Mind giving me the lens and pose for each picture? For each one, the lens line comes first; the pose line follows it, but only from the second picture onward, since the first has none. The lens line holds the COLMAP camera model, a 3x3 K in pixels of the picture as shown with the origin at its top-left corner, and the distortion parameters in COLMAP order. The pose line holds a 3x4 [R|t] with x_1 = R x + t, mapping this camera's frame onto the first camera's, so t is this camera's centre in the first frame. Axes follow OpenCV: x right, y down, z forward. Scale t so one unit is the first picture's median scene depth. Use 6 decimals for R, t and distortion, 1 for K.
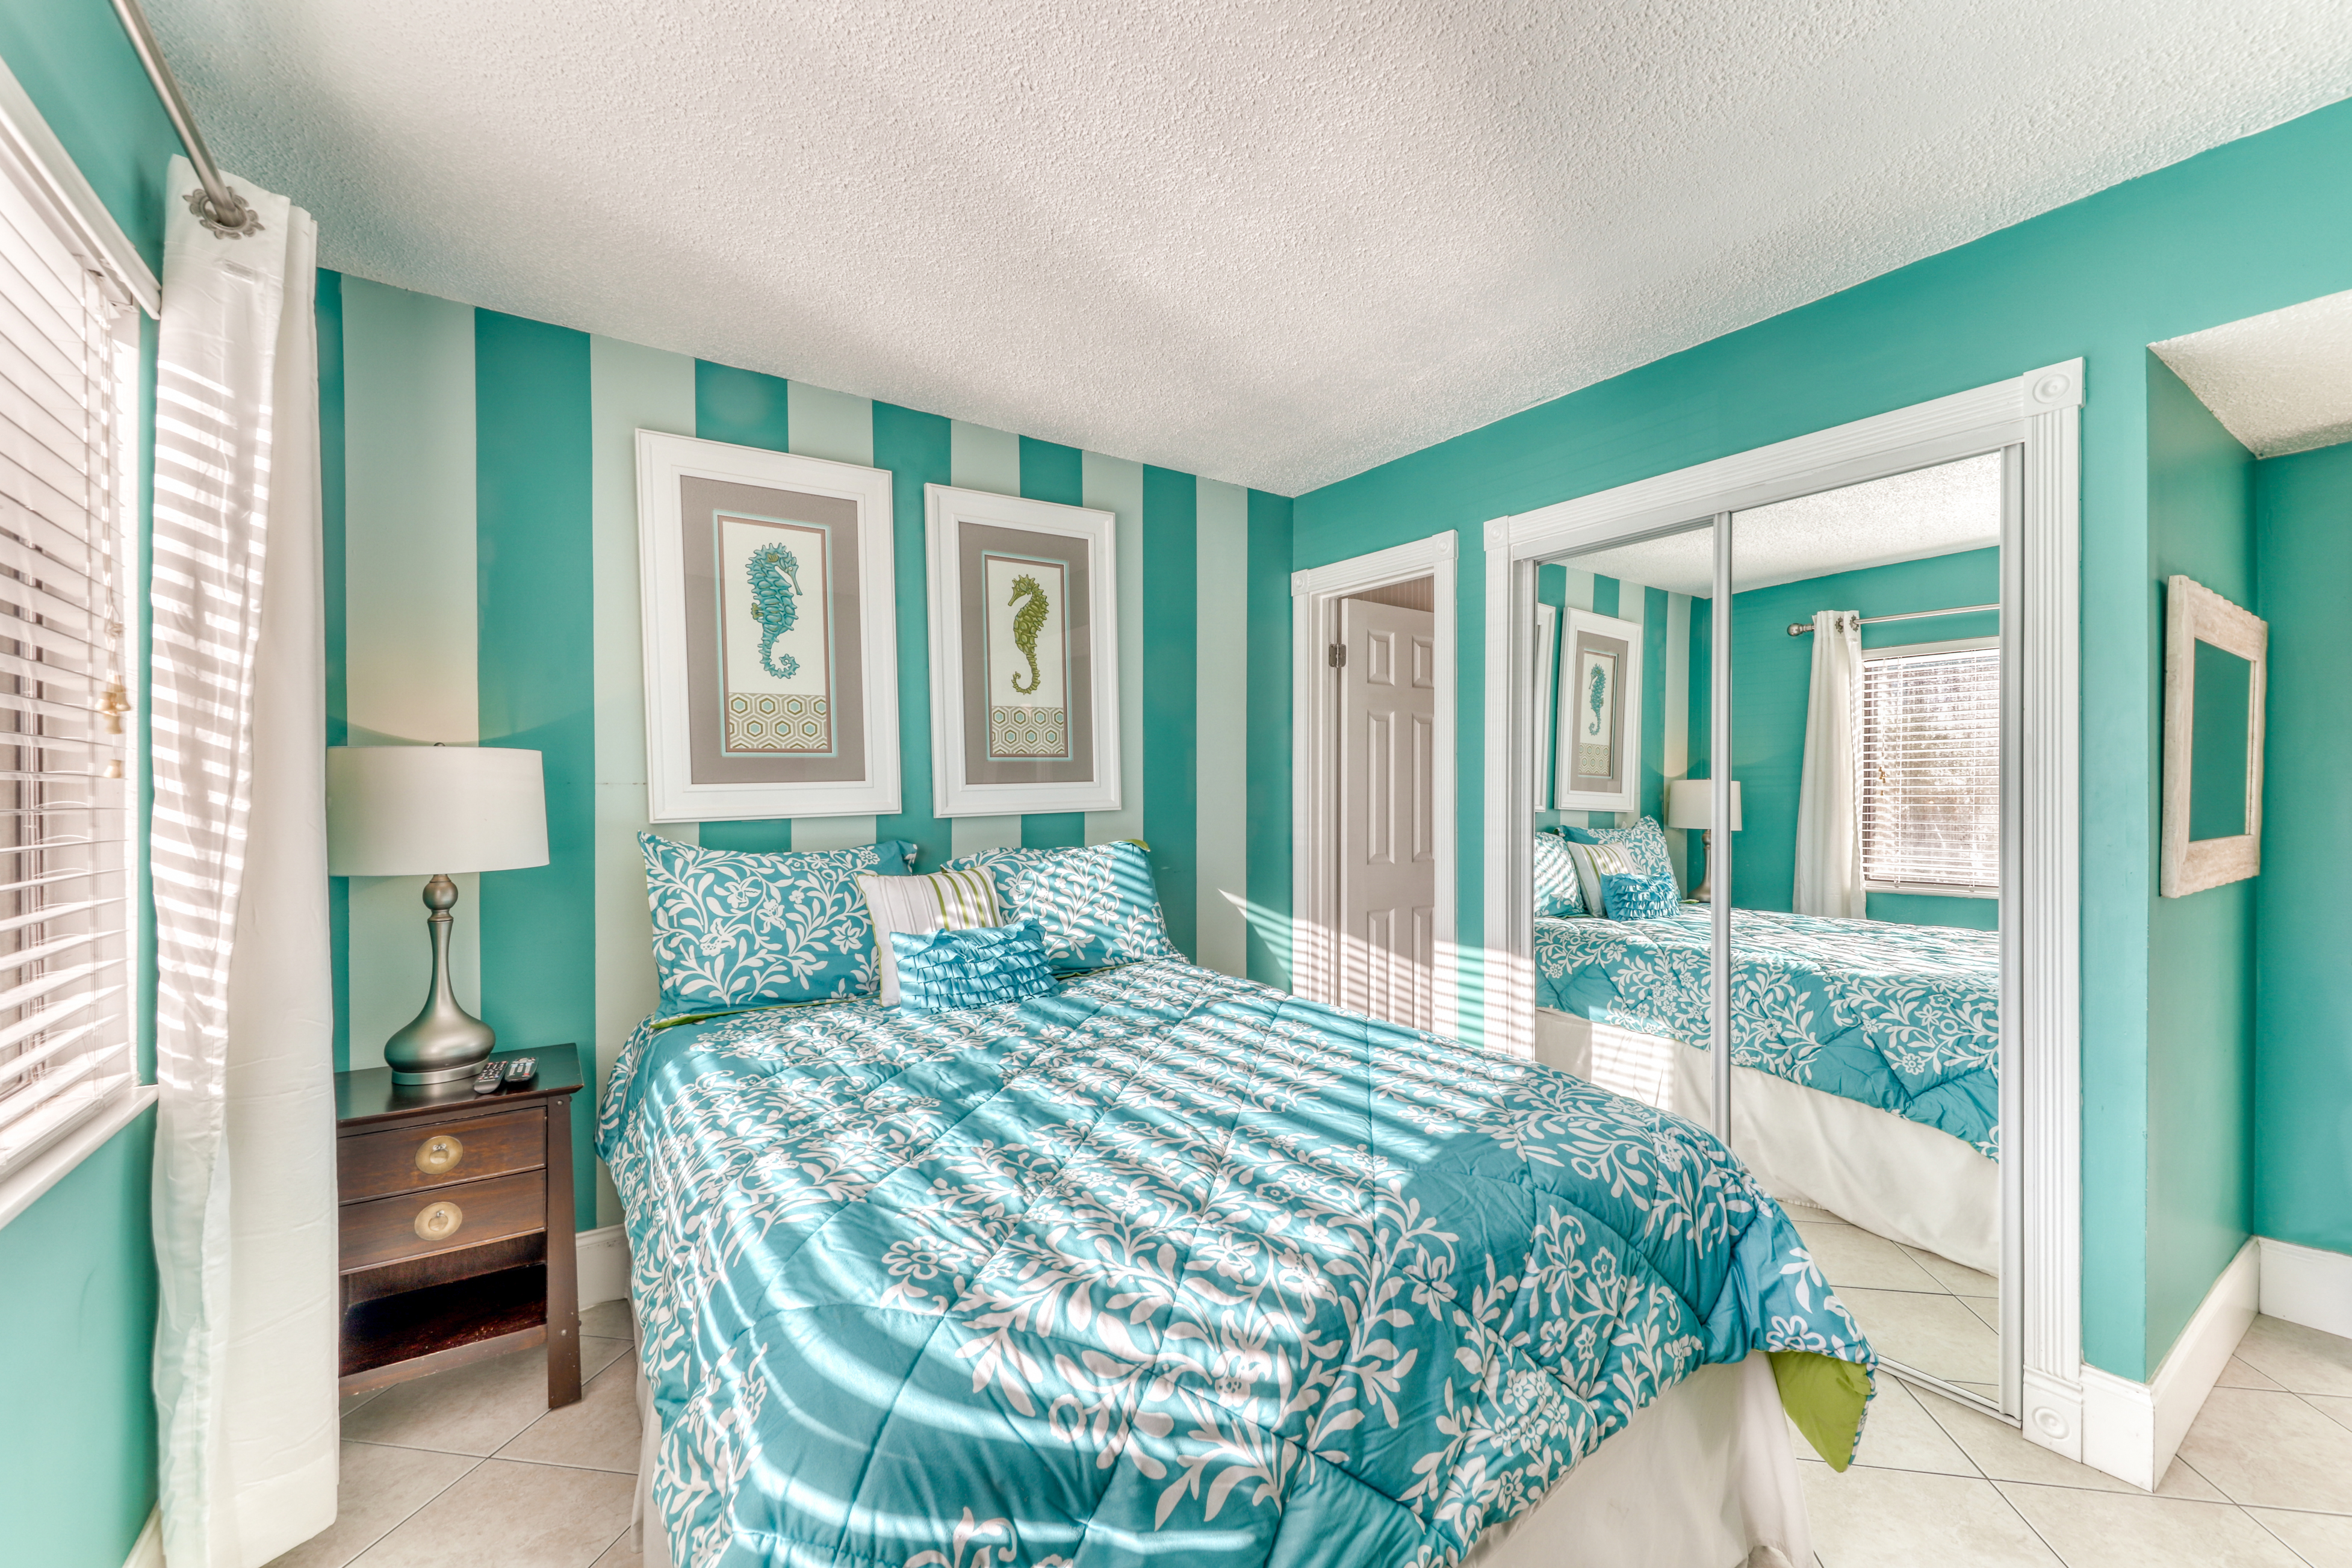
lens RADIAL K [[936.9, 0, 1185.0], [0, 936.9, 799.4], [0, 0, 1]] dist [0.002043, -0.000686]
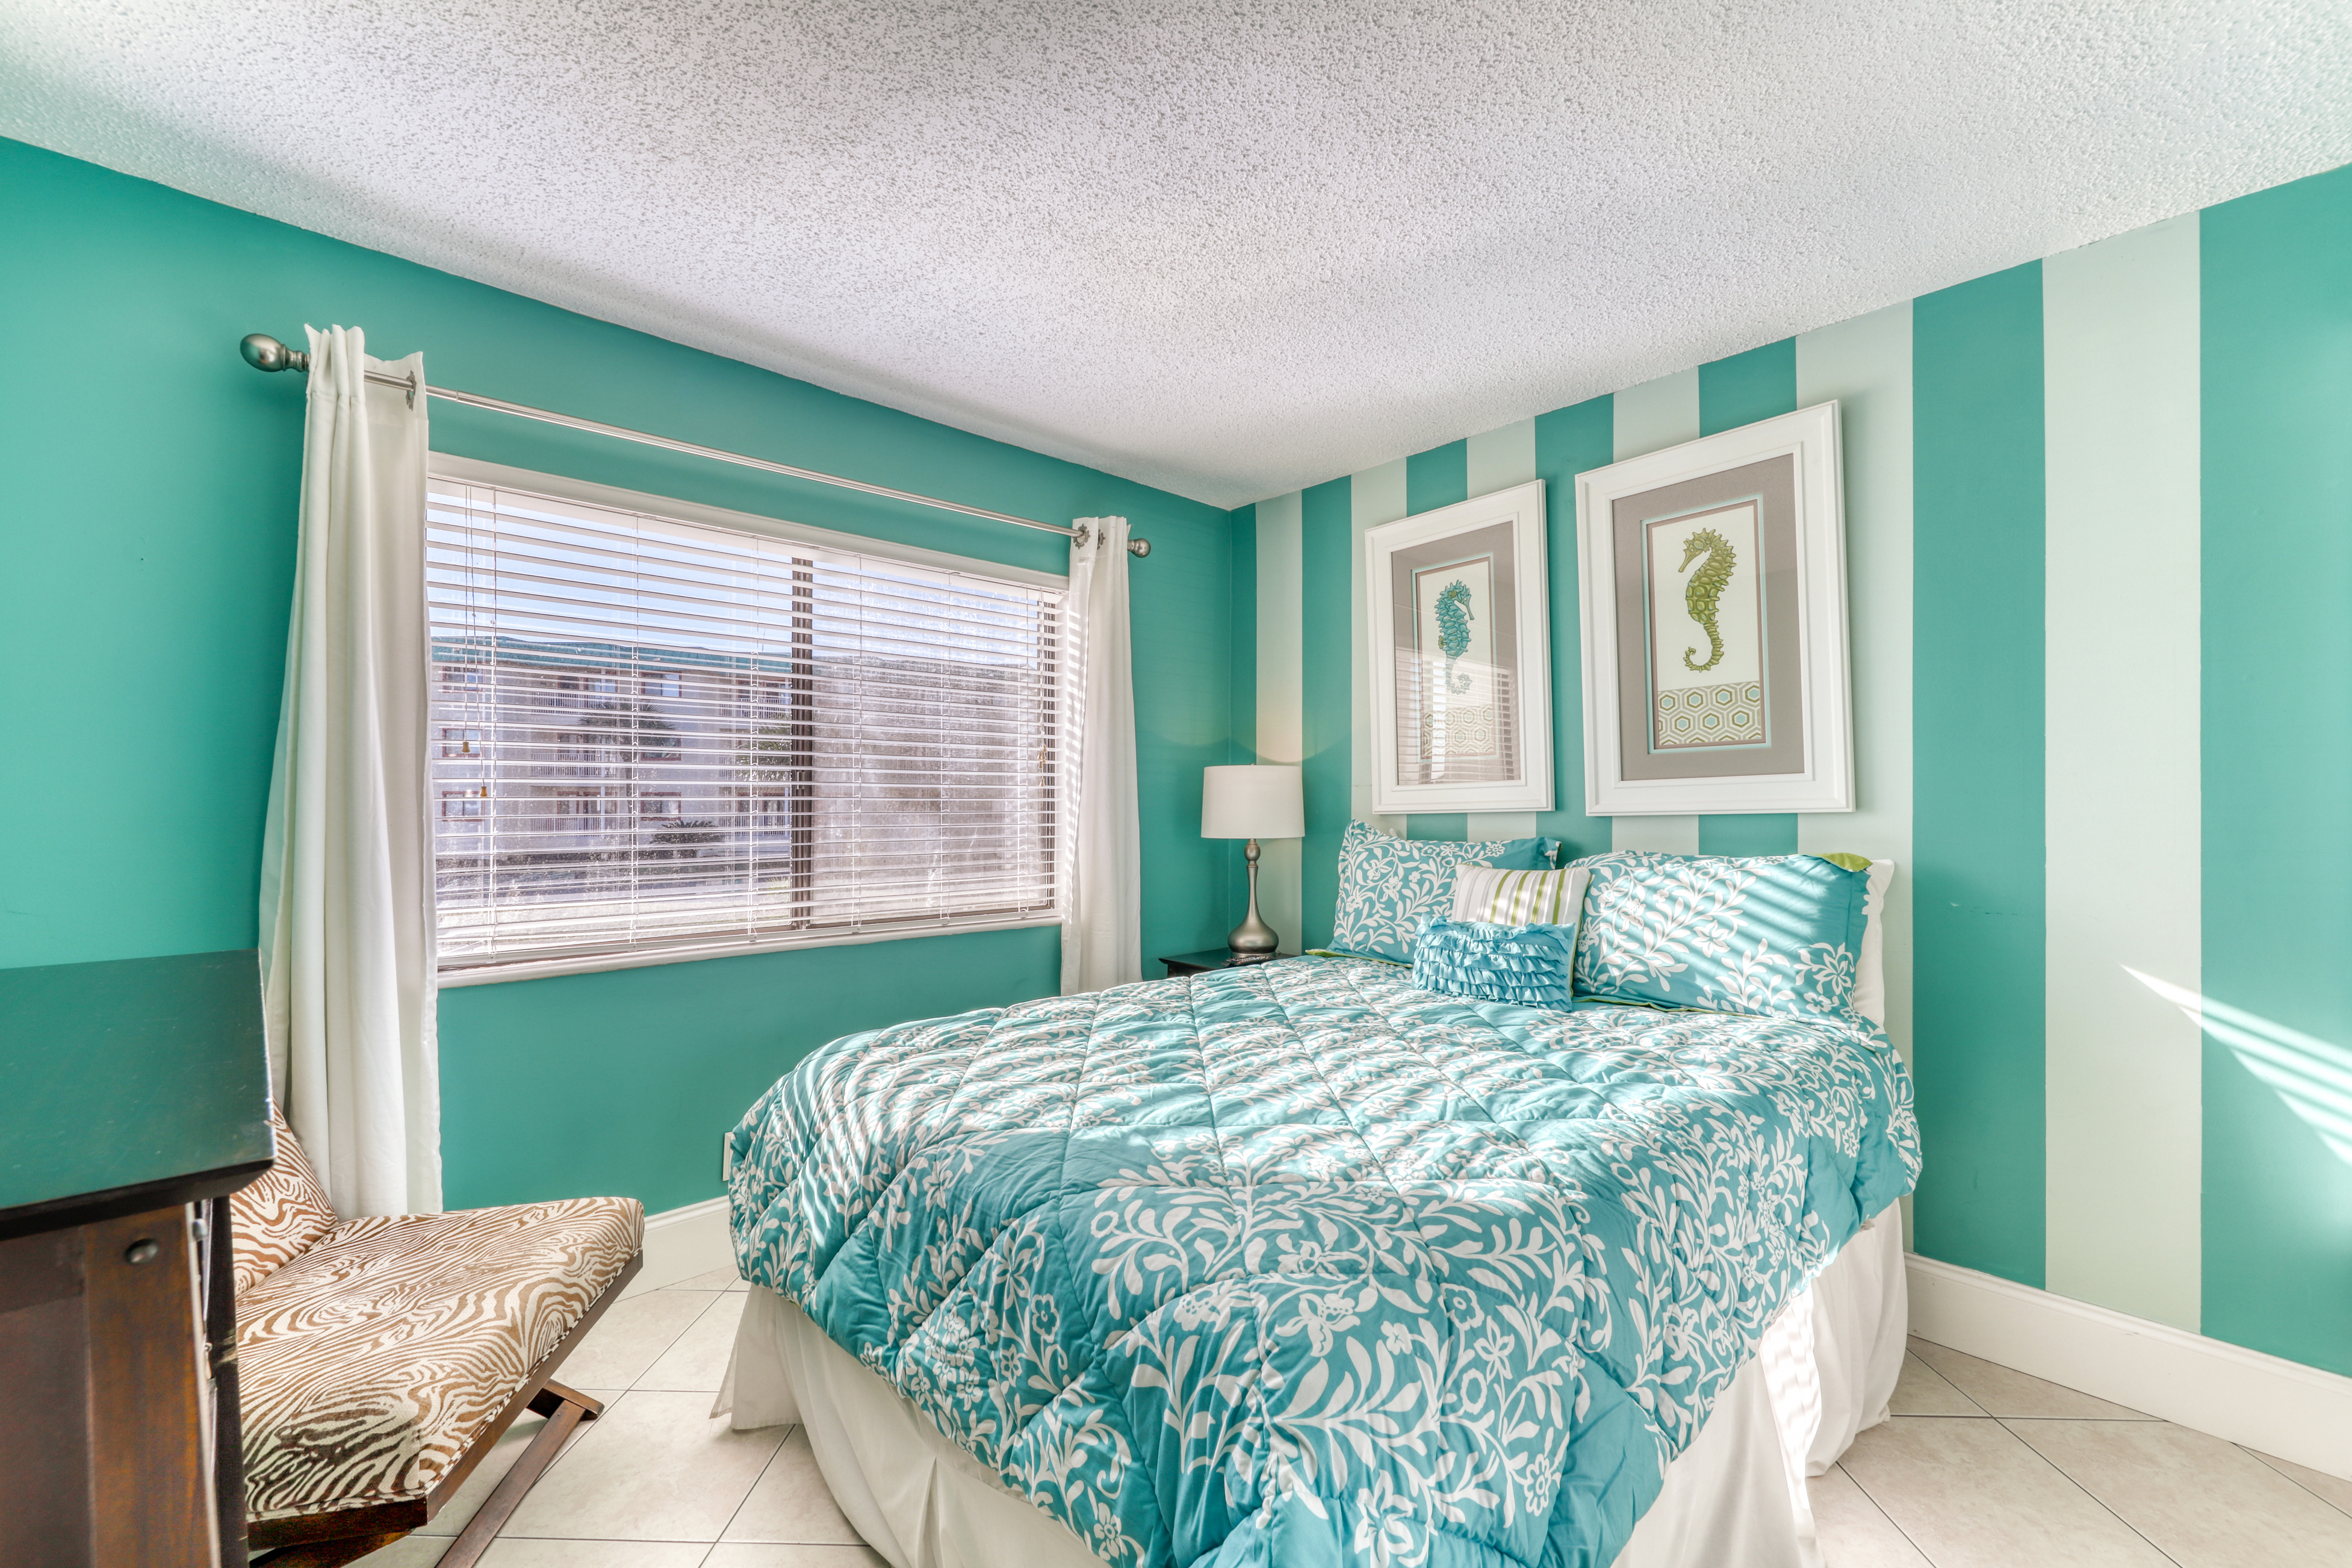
lens RADIAL K [[936.9, 0, 1191.1], [0, 936.9, 784.9], [0, 0, 1]] dist [0.002043, -0.000686]
pose [[0.142037, -0.006003, -0.989843, 0.637388], [0.003062, 0.999979, -0.005625, -0.008215], [0.989857, -0.002231, 0.142052, 0.459022]]
